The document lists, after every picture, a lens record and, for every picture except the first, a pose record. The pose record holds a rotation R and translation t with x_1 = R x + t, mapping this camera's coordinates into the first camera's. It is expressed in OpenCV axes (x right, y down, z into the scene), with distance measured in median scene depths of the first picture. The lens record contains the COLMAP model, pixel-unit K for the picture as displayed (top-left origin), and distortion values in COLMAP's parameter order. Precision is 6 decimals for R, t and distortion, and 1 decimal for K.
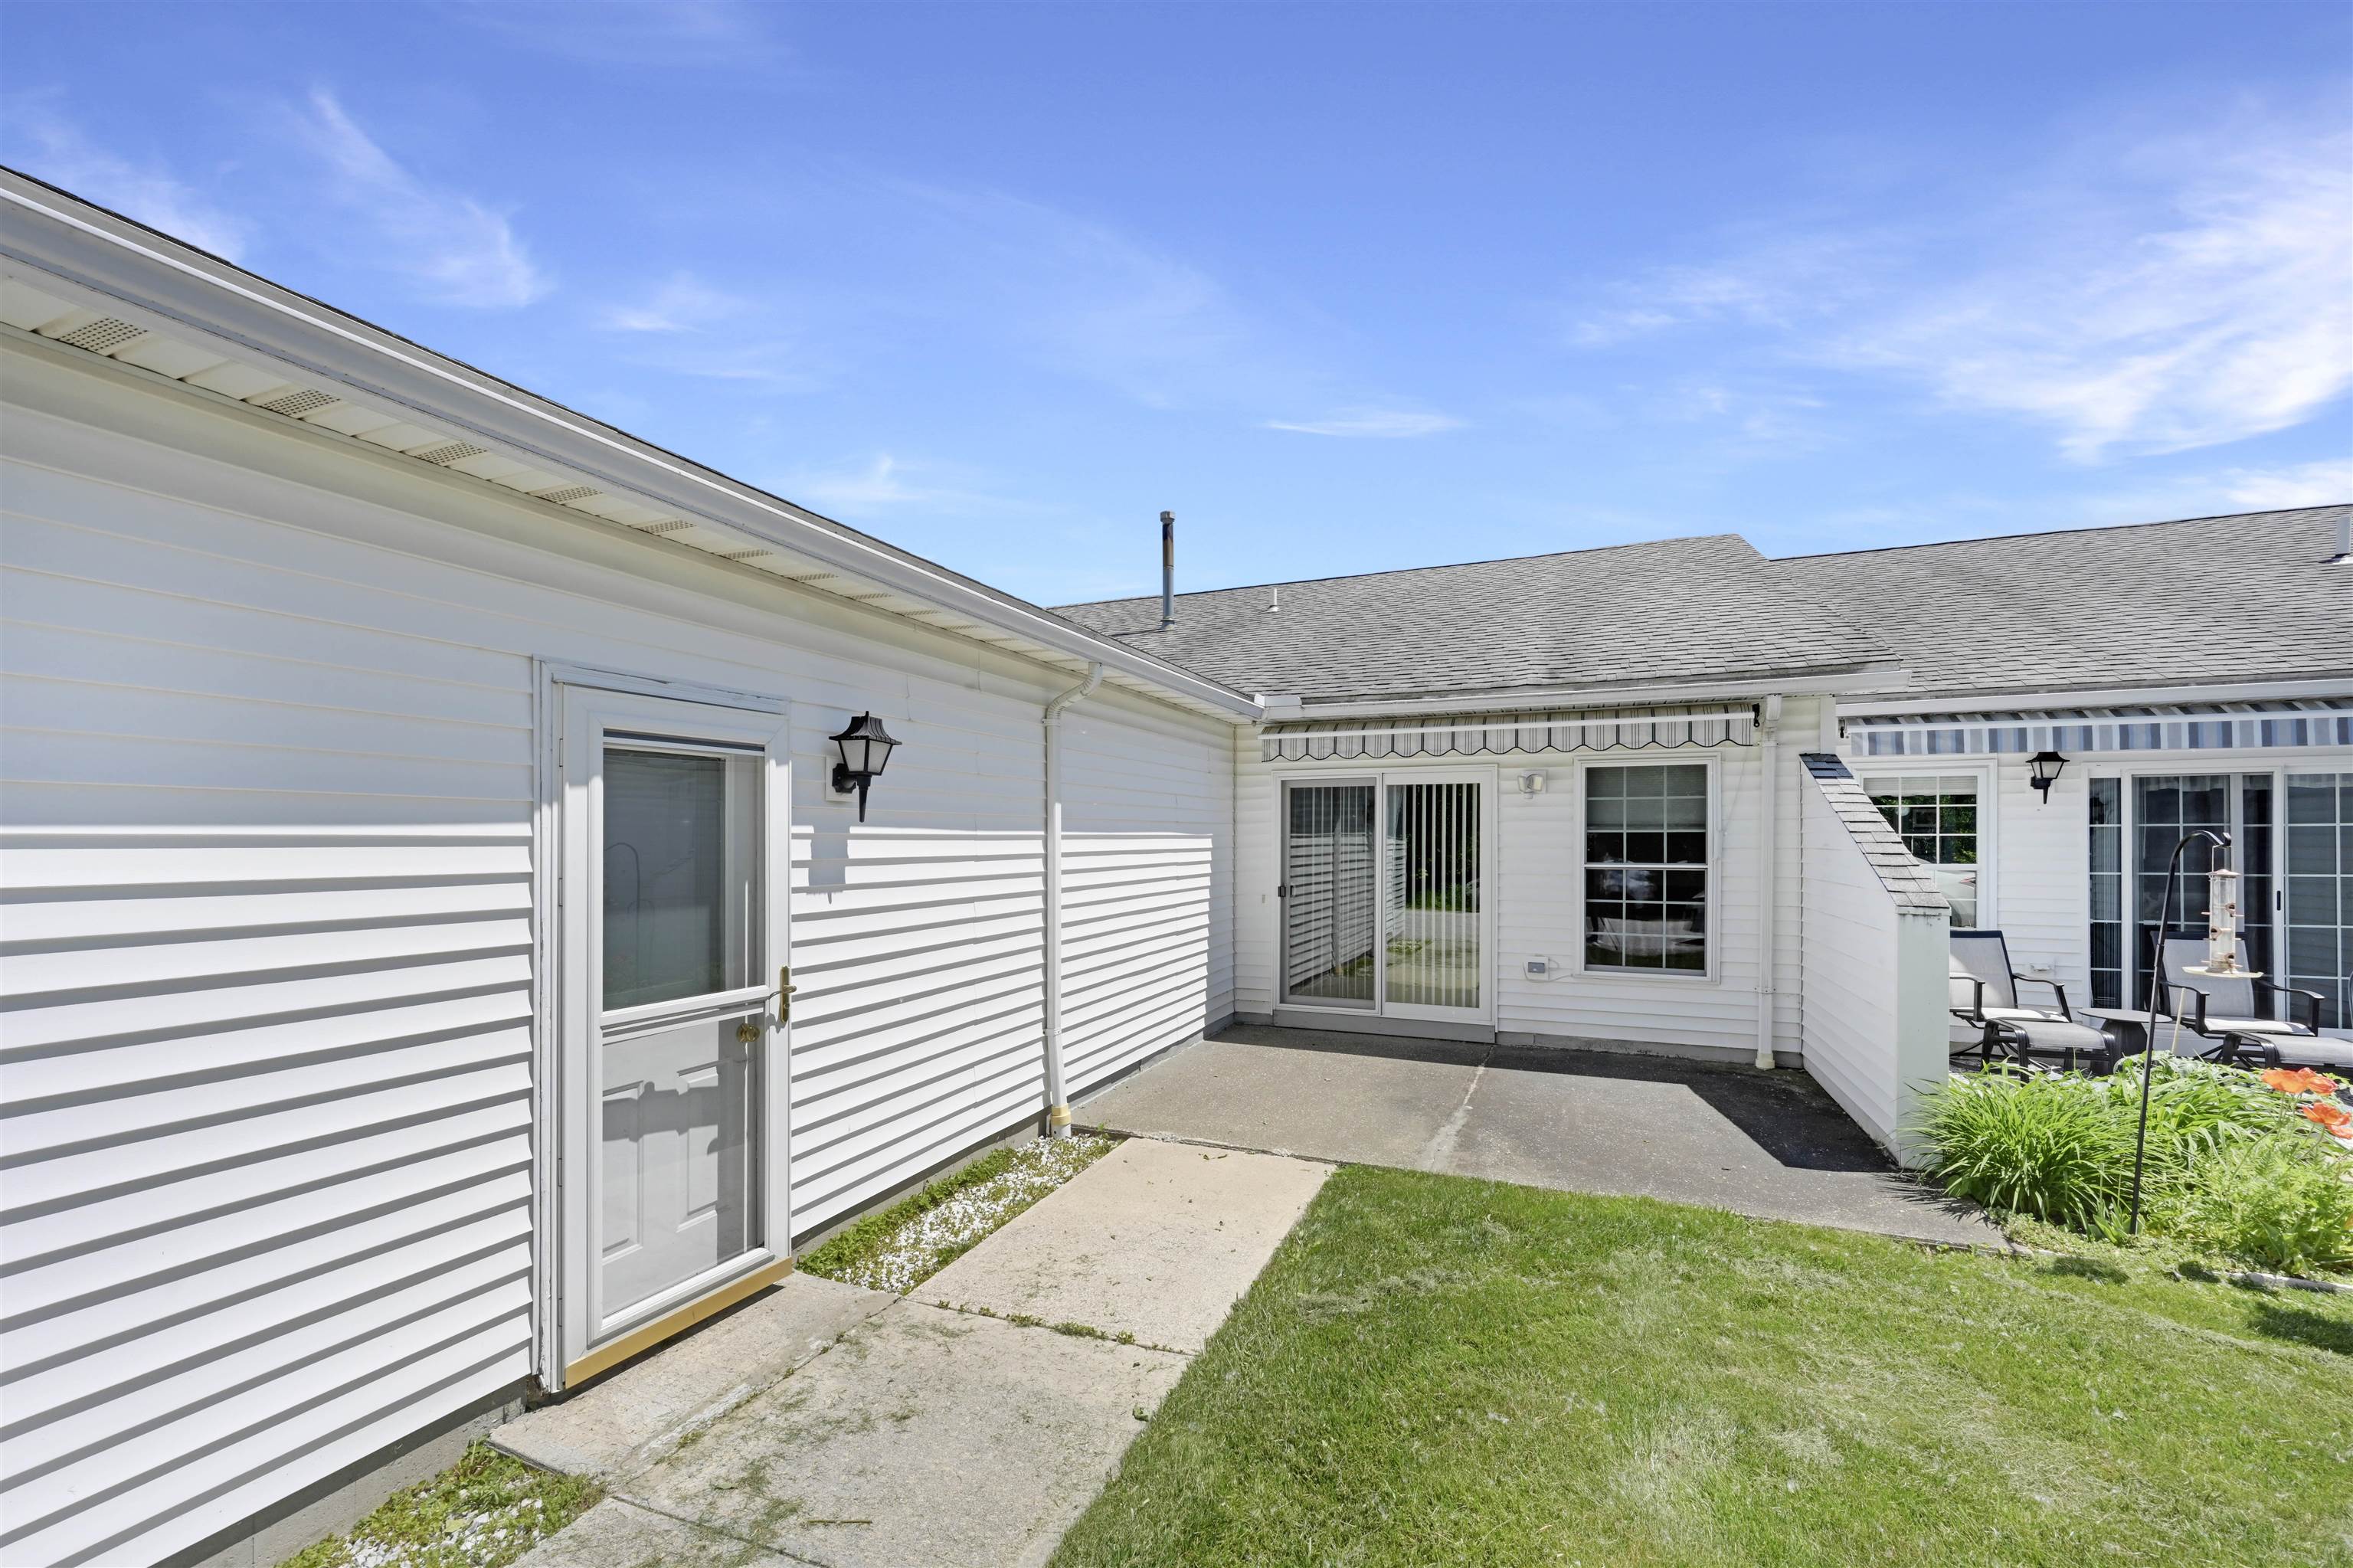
lens RADIAL K [[939.9, 0, 1182.7], [0, 939.9, 799.6], [0, 0, 1]] dist [0.003319, 0.000249]
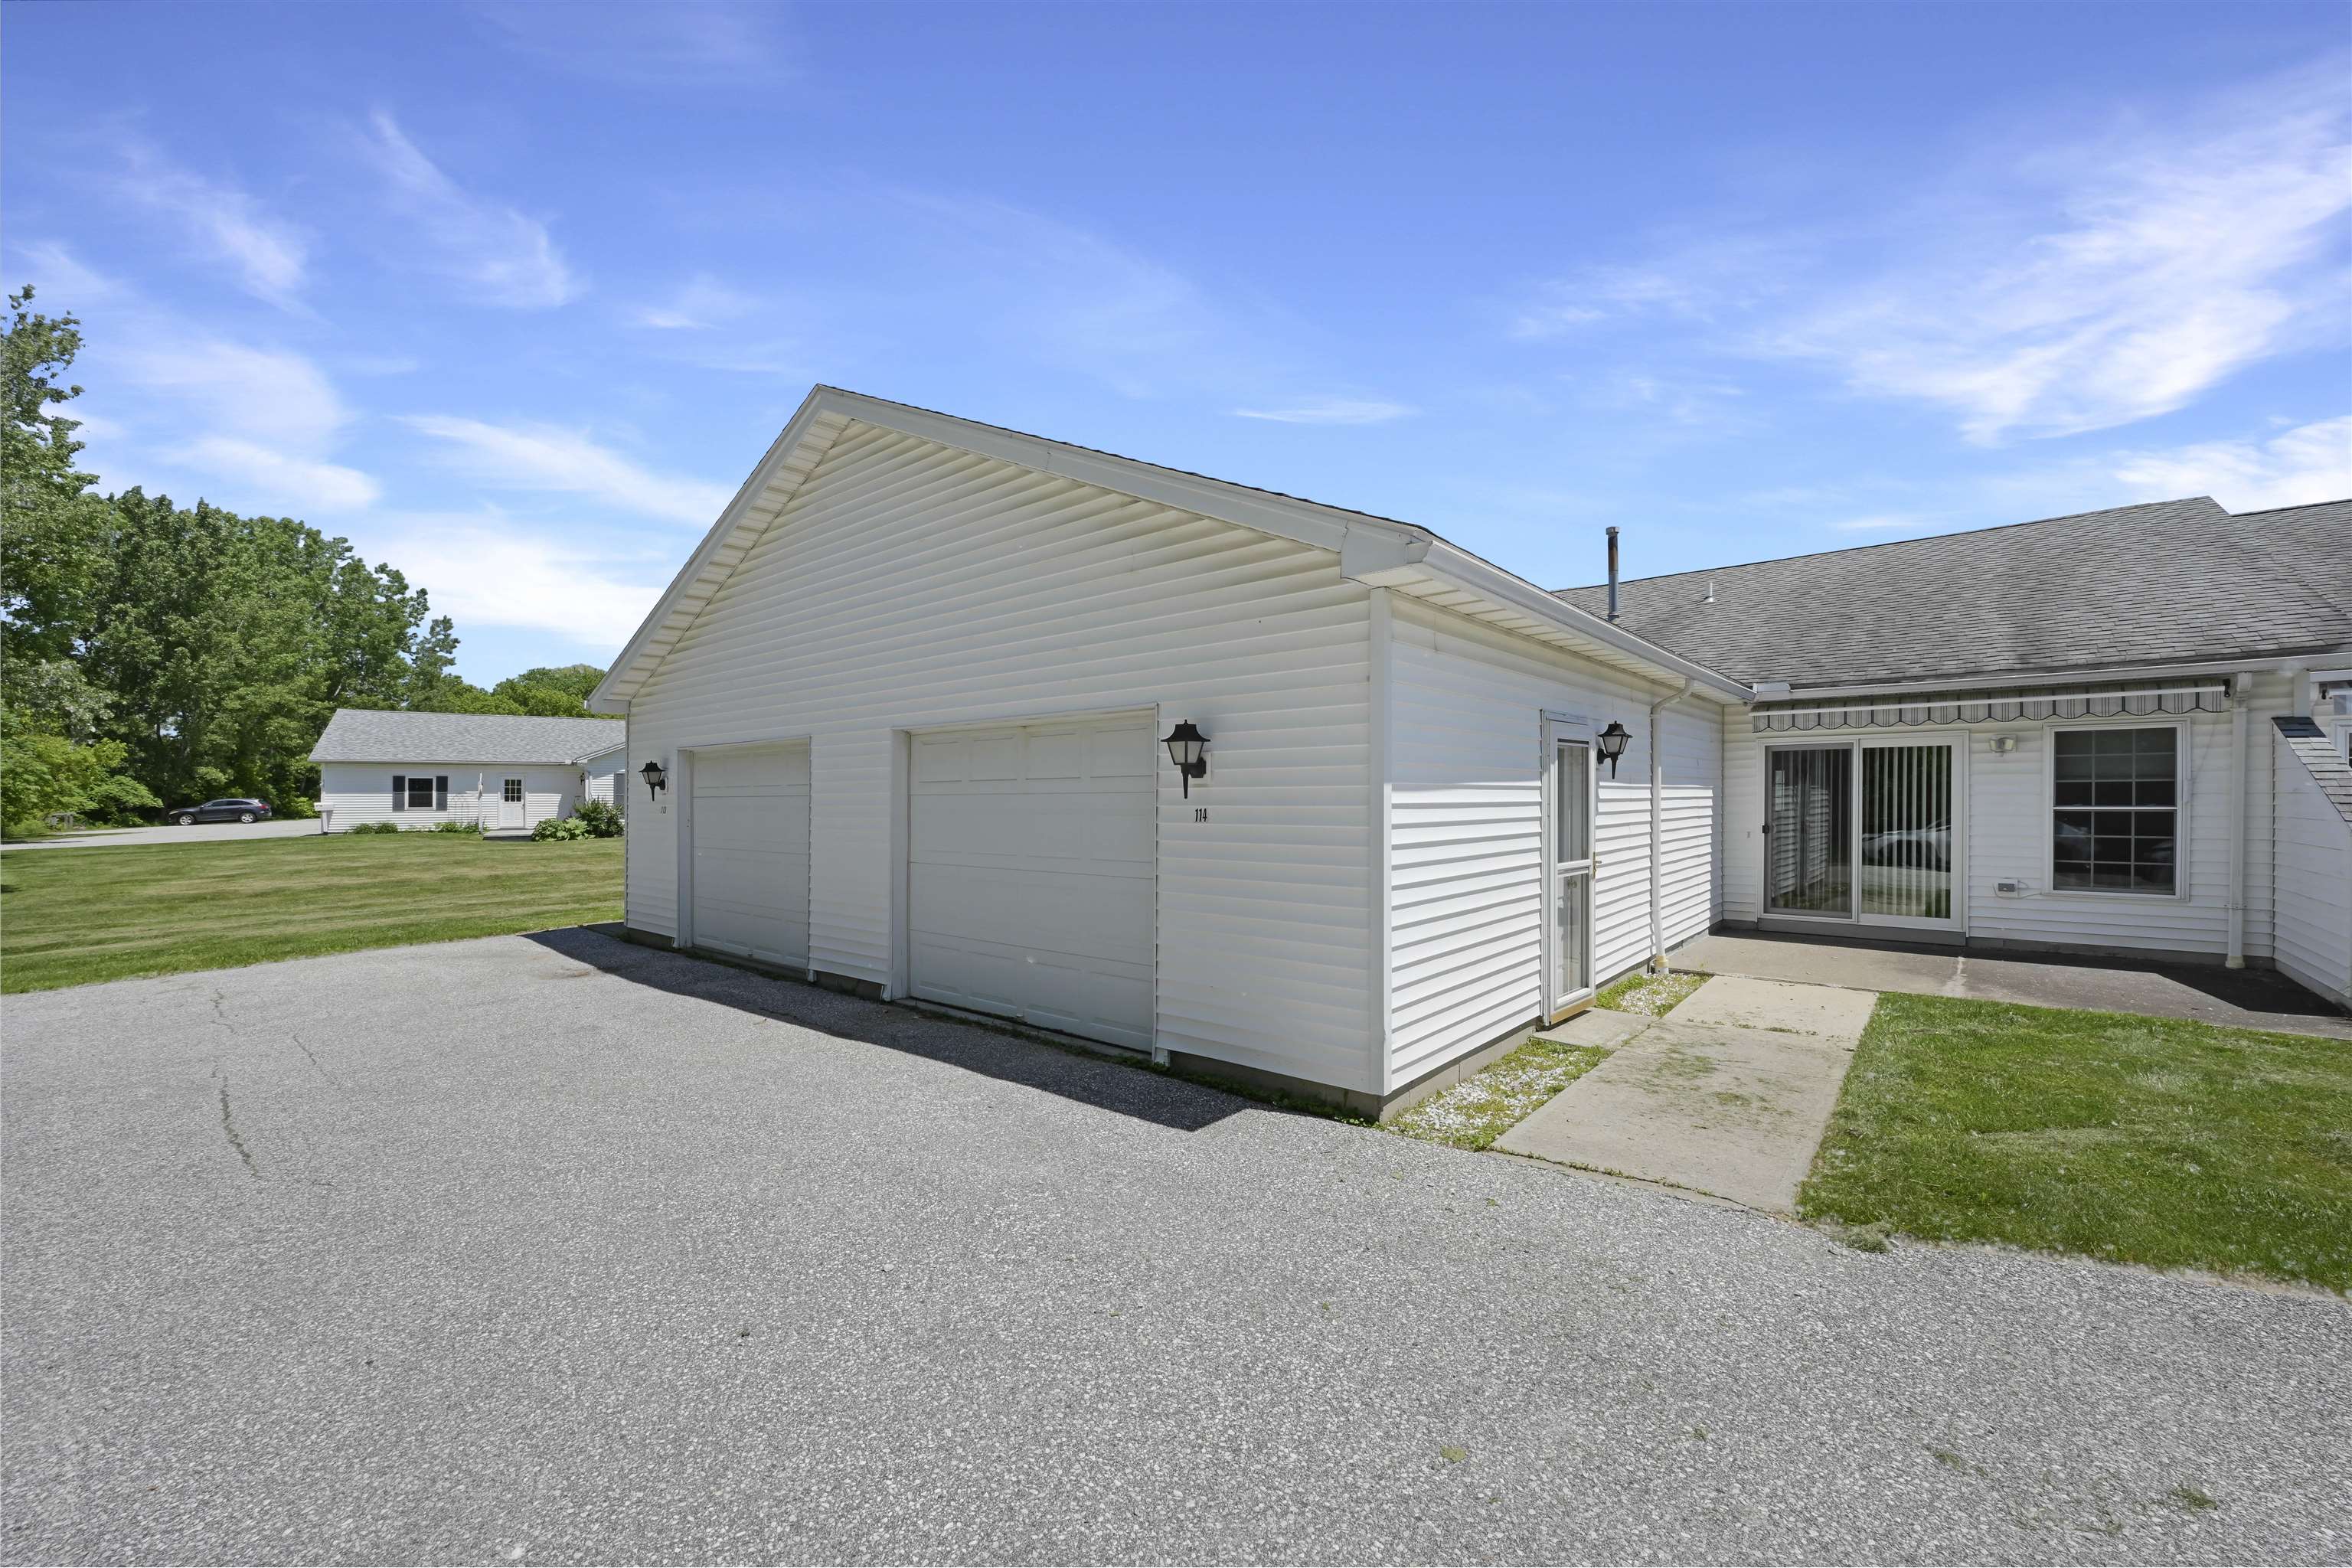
lens RADIAL K [[927.9, 0, 1176.0], [0, 927.9, 784.0], [0, 0, 1]] dist [0.000247, 0.000253]
pose [[0.953588, -0.010077, -0.300947, -0.330986], [0.017897, 0.999570, 0.023240, -0.013562], [0.300583, -0.027547, 0.953358, -0.563008]]
